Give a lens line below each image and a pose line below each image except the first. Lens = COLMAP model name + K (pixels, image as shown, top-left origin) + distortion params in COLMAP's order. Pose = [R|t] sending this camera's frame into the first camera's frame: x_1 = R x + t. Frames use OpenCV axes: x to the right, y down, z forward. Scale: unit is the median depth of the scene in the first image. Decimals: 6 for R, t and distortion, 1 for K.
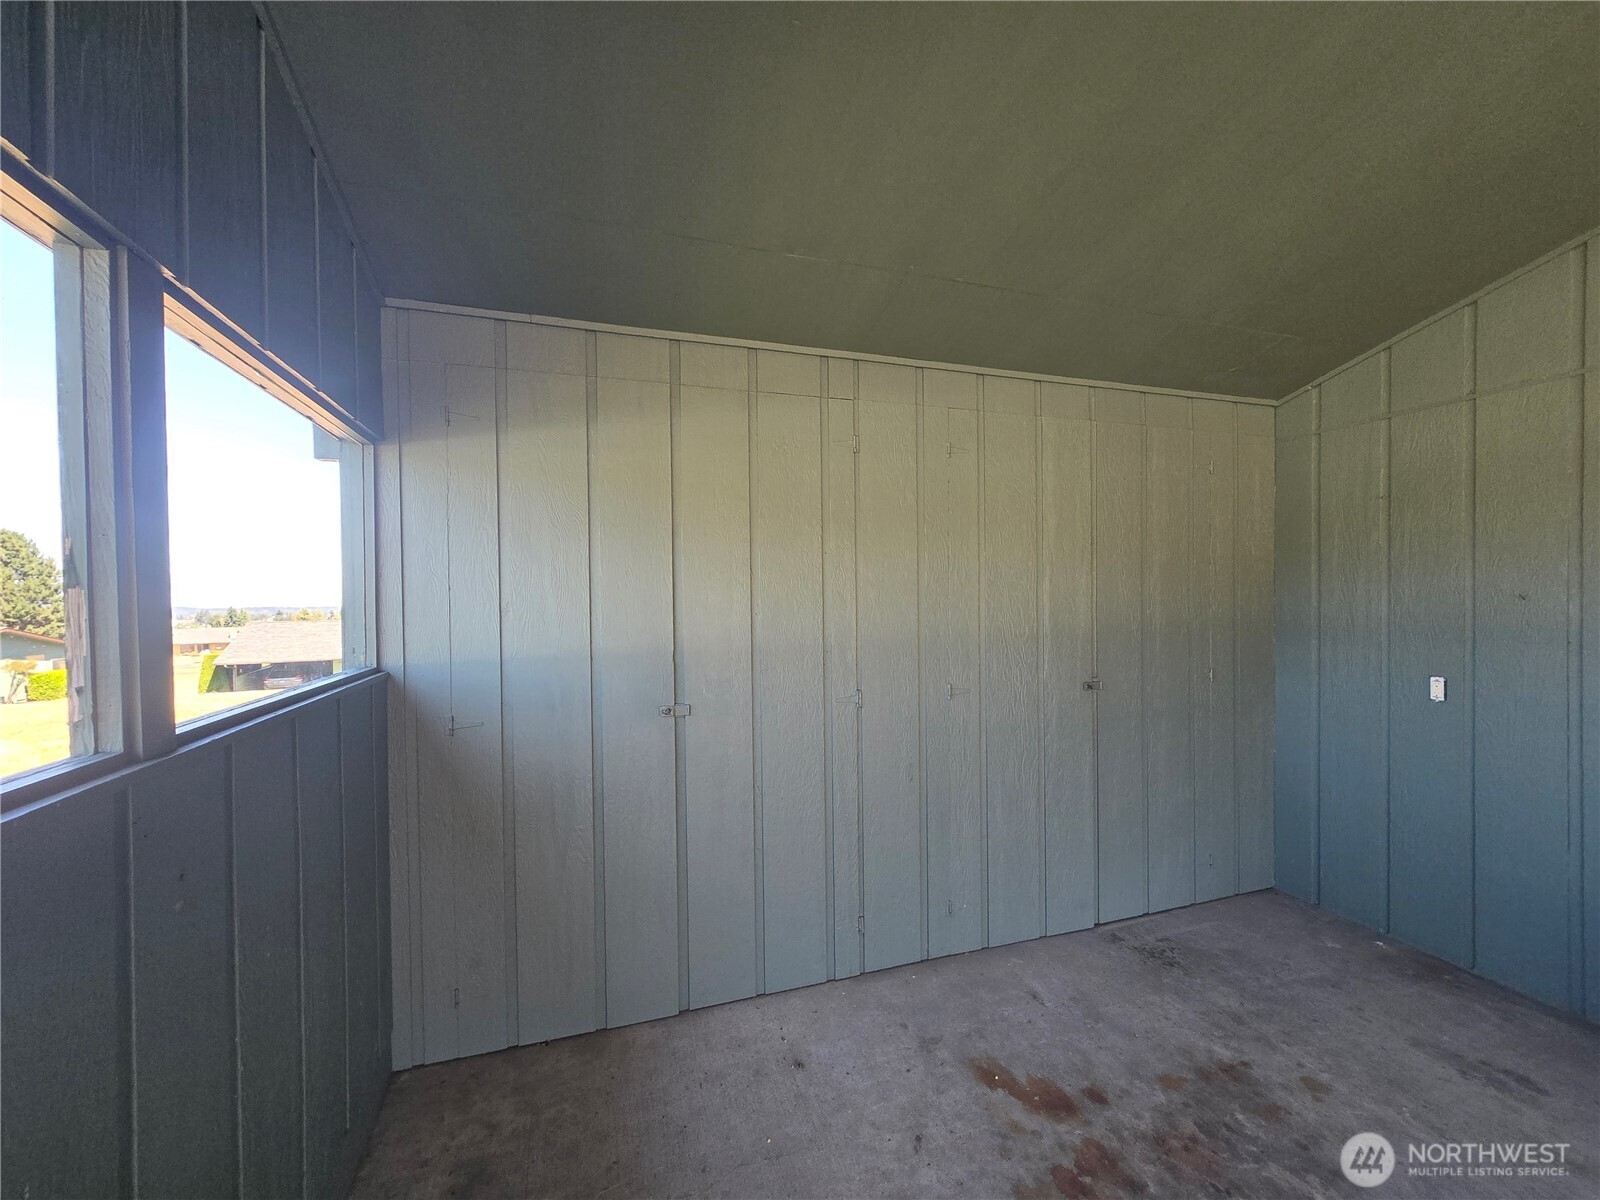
lens RADIAL K [[654.3, 0, 801.3], [0, 654.3, 609.0], [0, 0, 1]] dist [-0.002097, 0.000111]
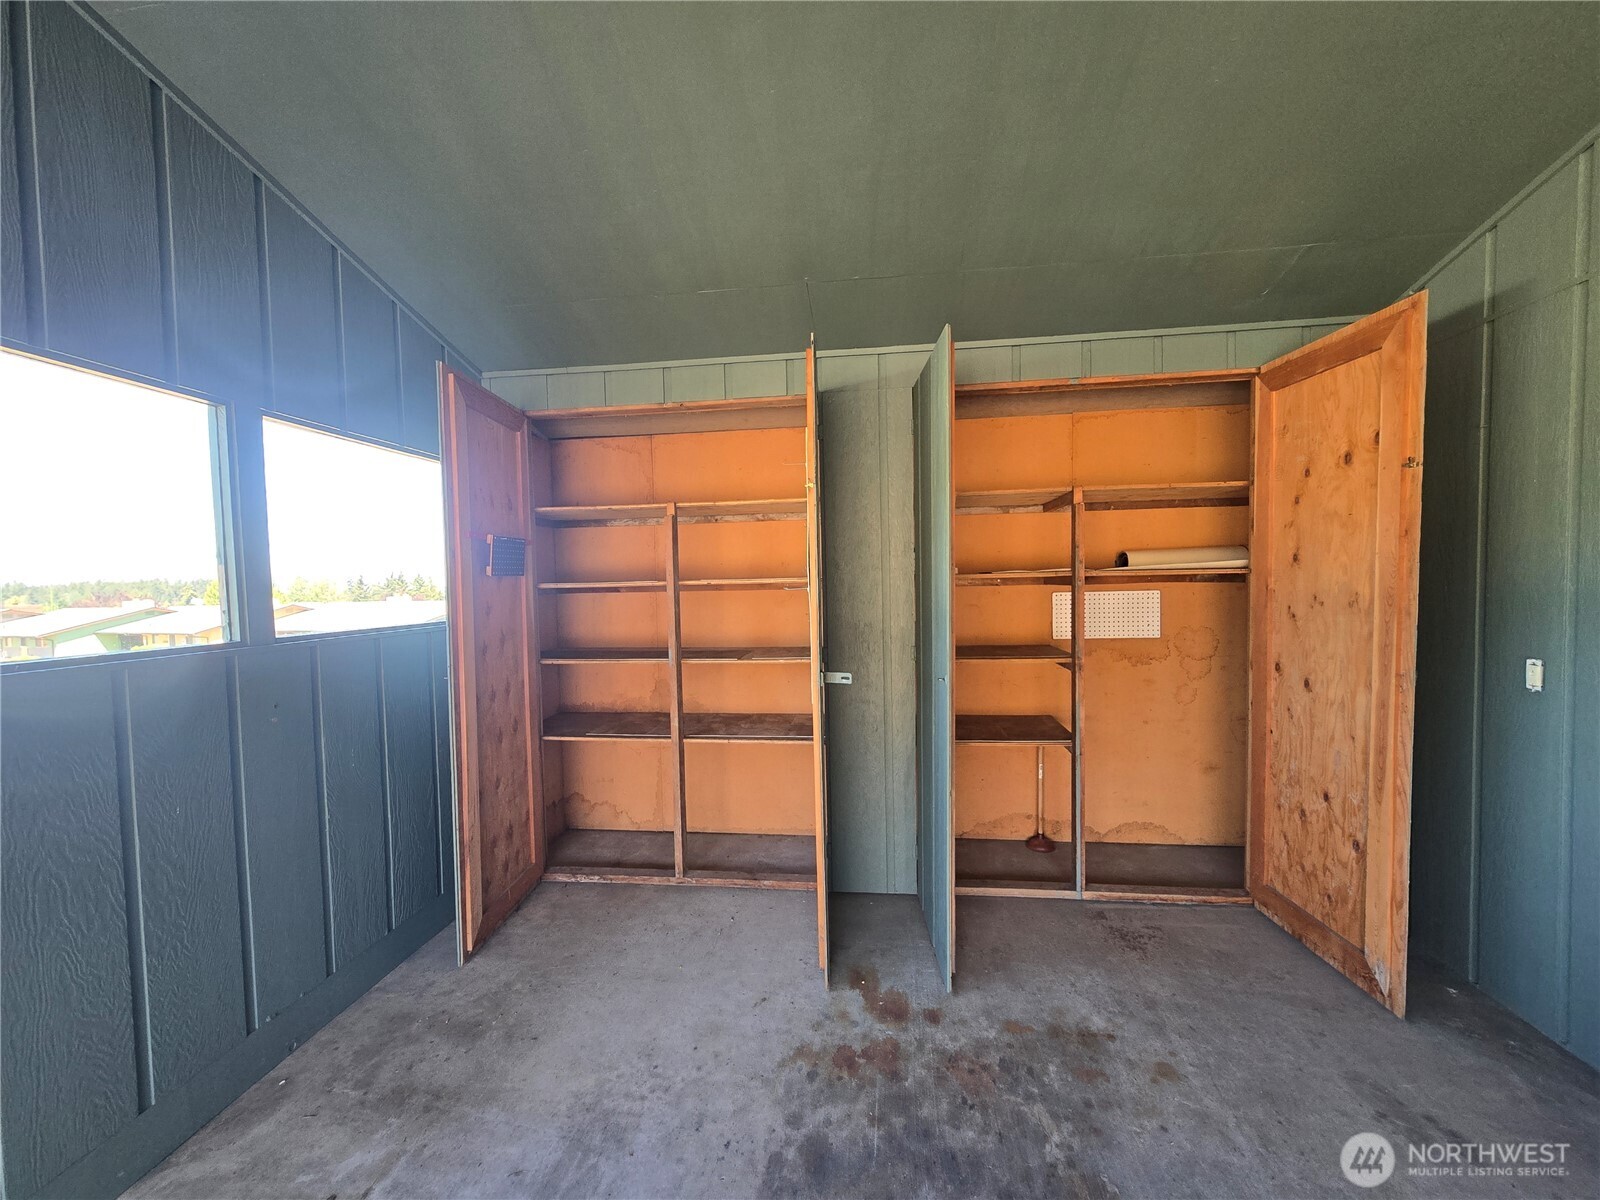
lens RADIAL K [[654.3, 0, 801.3], [0, 654.3, 609.0], [0, 0, 1]] dist [-0.002097, 0.000111]
pose [[0.904383, 0.013504, -0.426508, 0.717363], [0.003300, 0.999248, 0.038635, 0.018396], [0.426709, -0.036348, 0.903658, -0.063347]]
